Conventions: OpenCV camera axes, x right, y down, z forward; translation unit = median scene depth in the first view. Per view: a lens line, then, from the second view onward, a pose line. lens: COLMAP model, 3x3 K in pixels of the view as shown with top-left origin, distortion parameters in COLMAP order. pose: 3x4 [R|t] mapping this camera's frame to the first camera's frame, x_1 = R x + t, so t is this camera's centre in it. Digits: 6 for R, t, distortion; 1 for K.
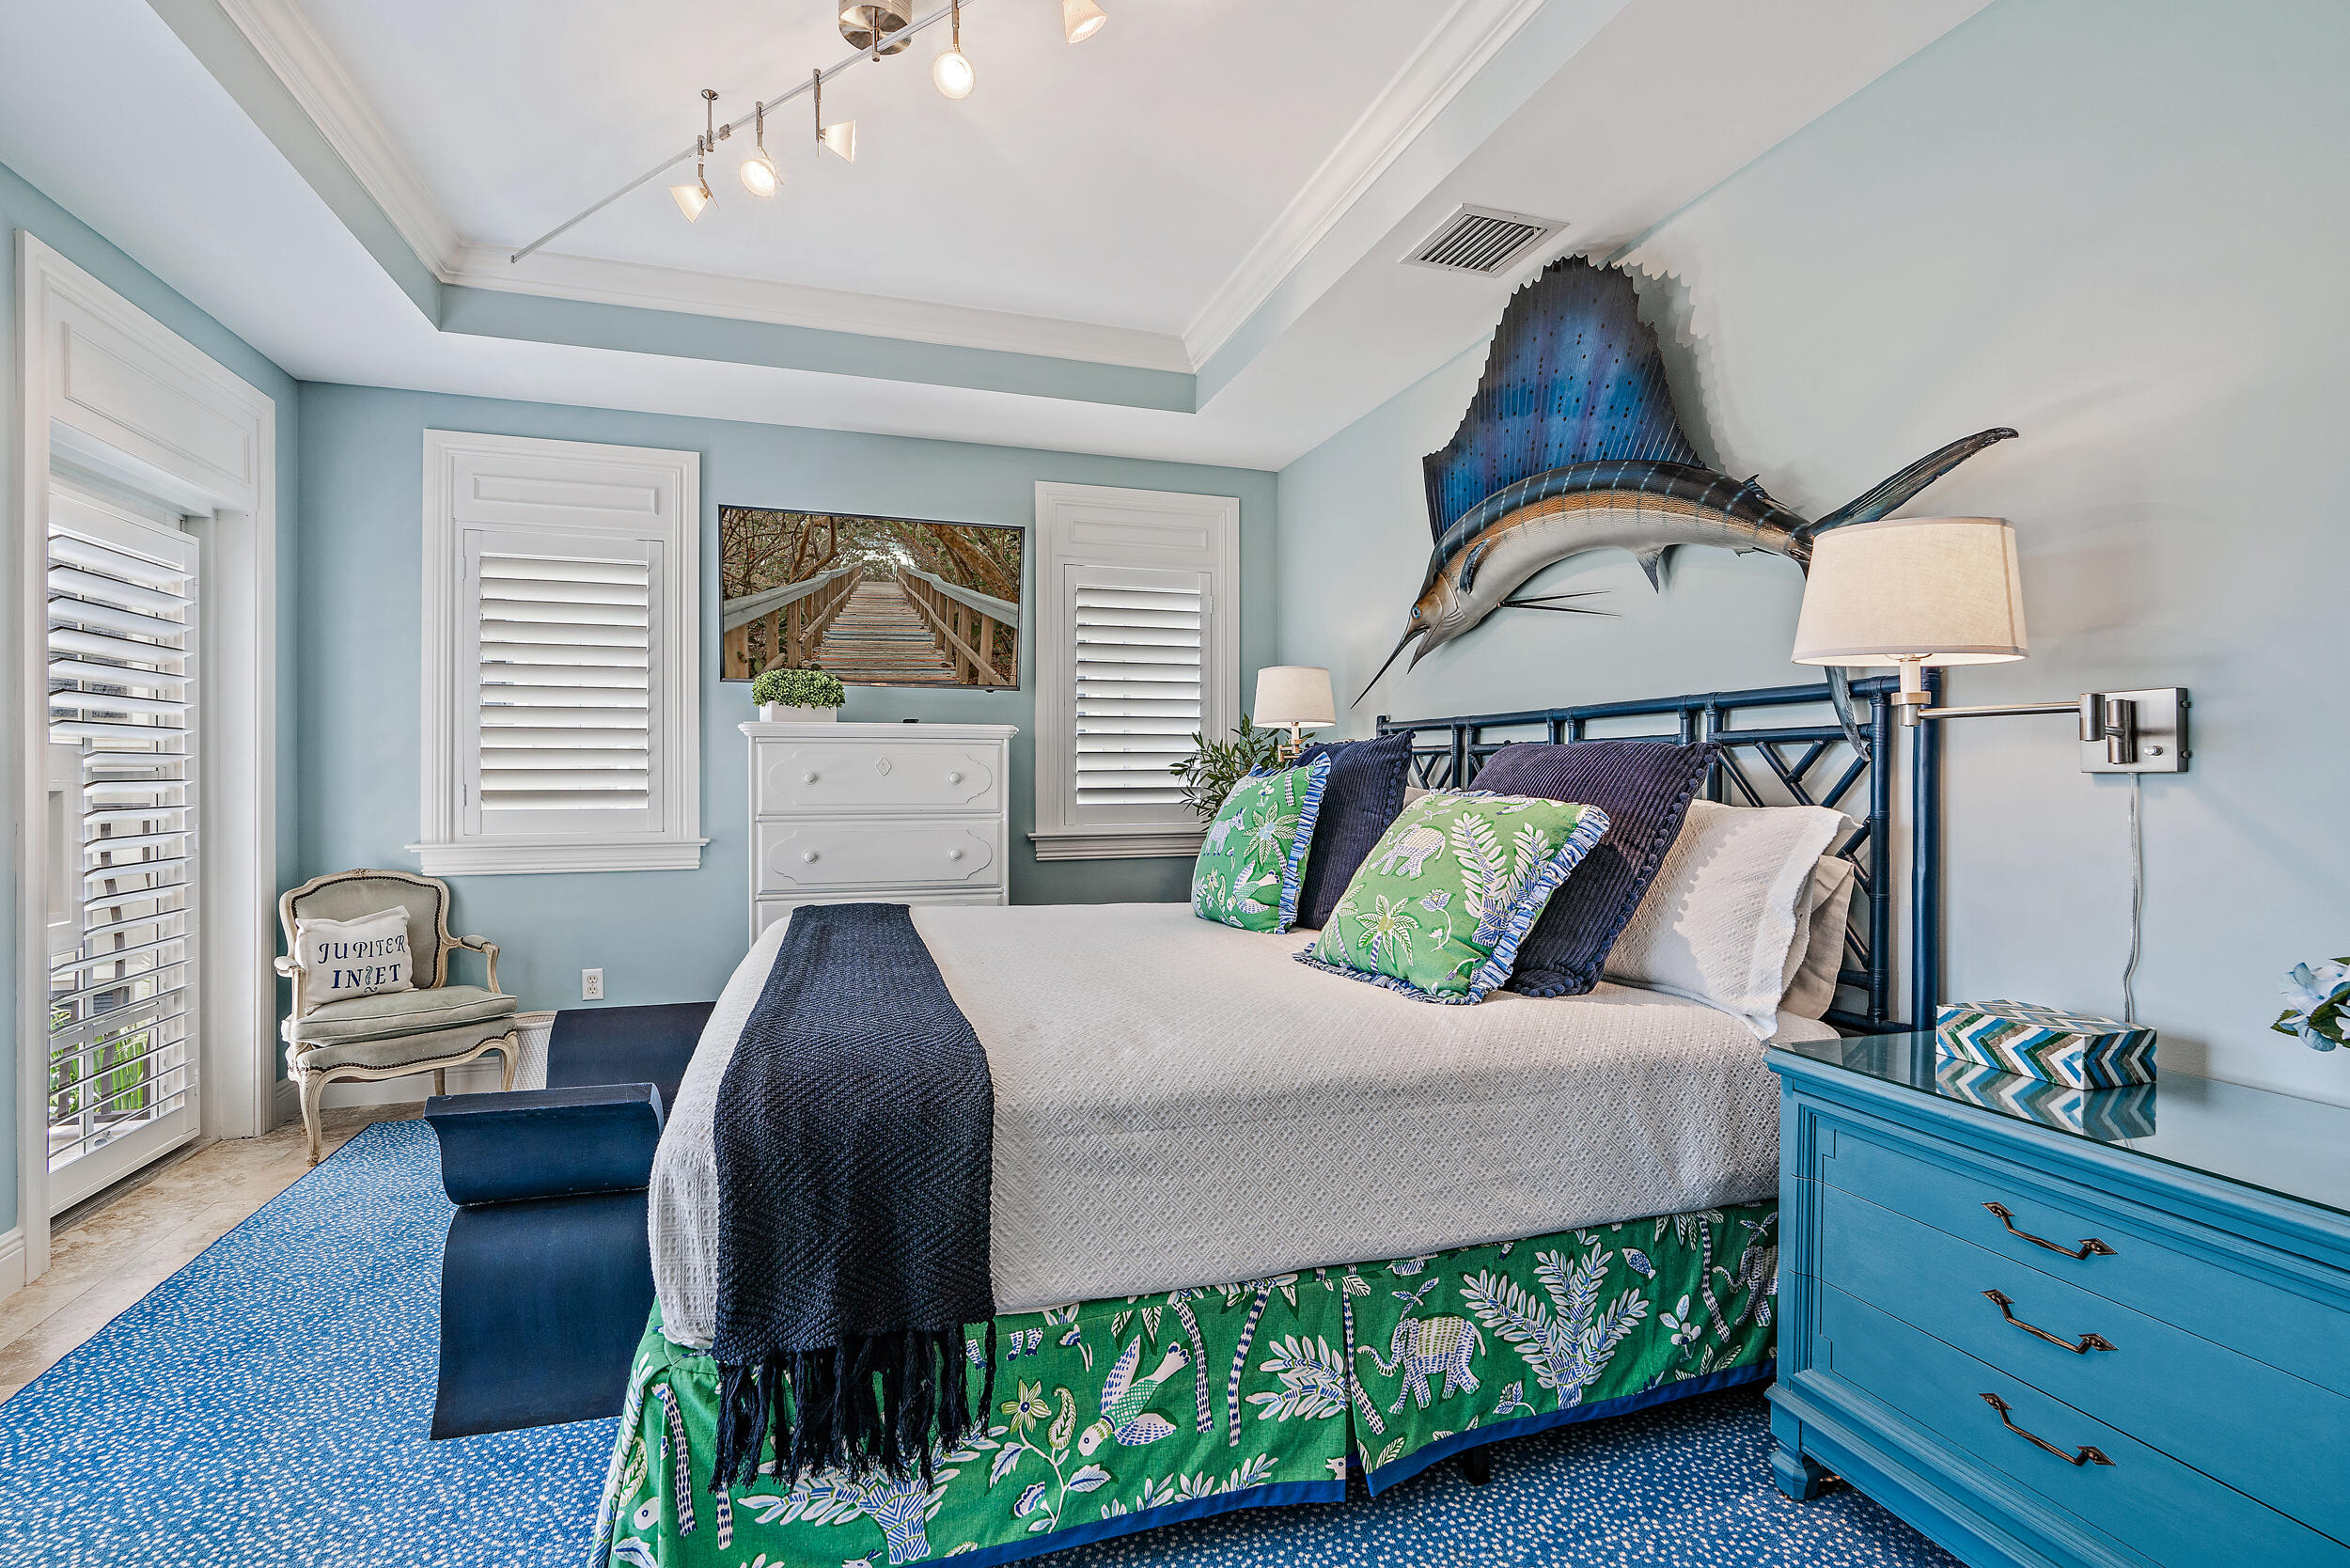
lens RADIAL K [[1065.1, 0, 1167.4], [0, 1065.1, 778.2], [0, 0, 1]] dist [-0.010695, 0.004070]
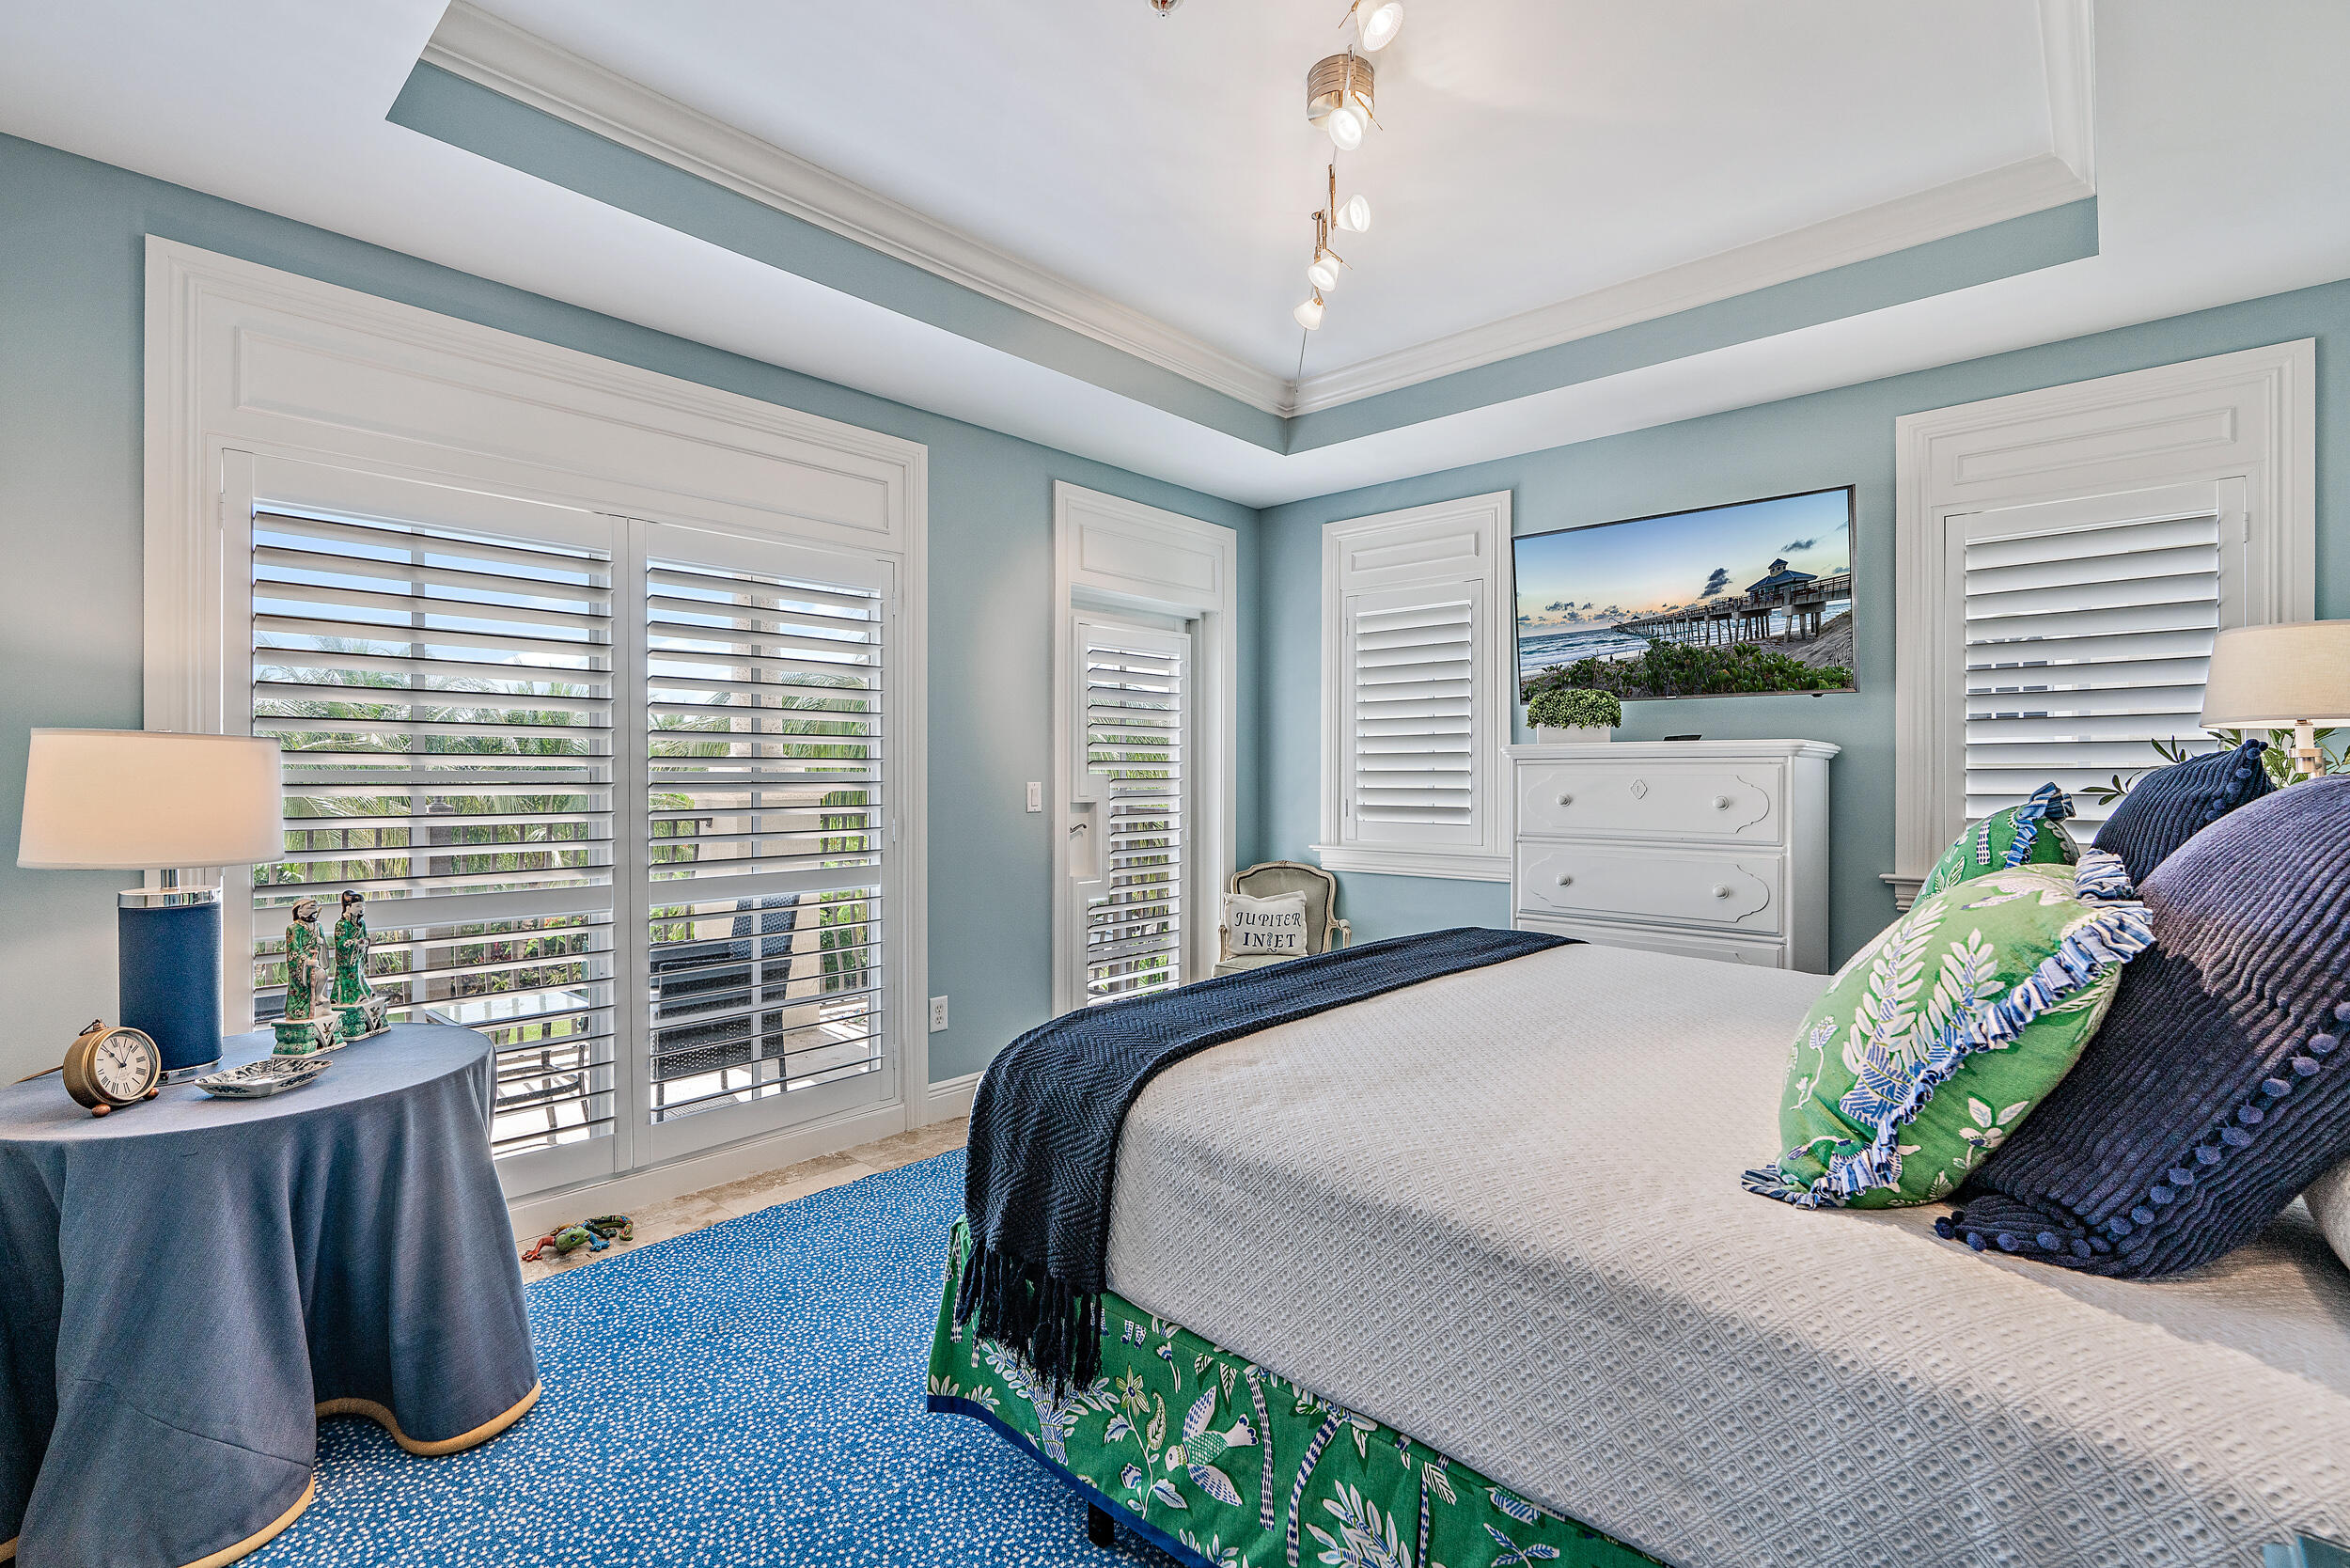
lens RADIAL K [[1065.1, 0, 1163.6], [0, 1065.1, 778.8], [0, 0, 1]] dist [-0.010695, 0.004070]
pose [[0.487465, 0.003537, -0.873135, 0.777995], [-0.004600, 0.999988, 0.001483, -0.044895], [0.873130, 0.003294, 0.487476, 0.446957]]
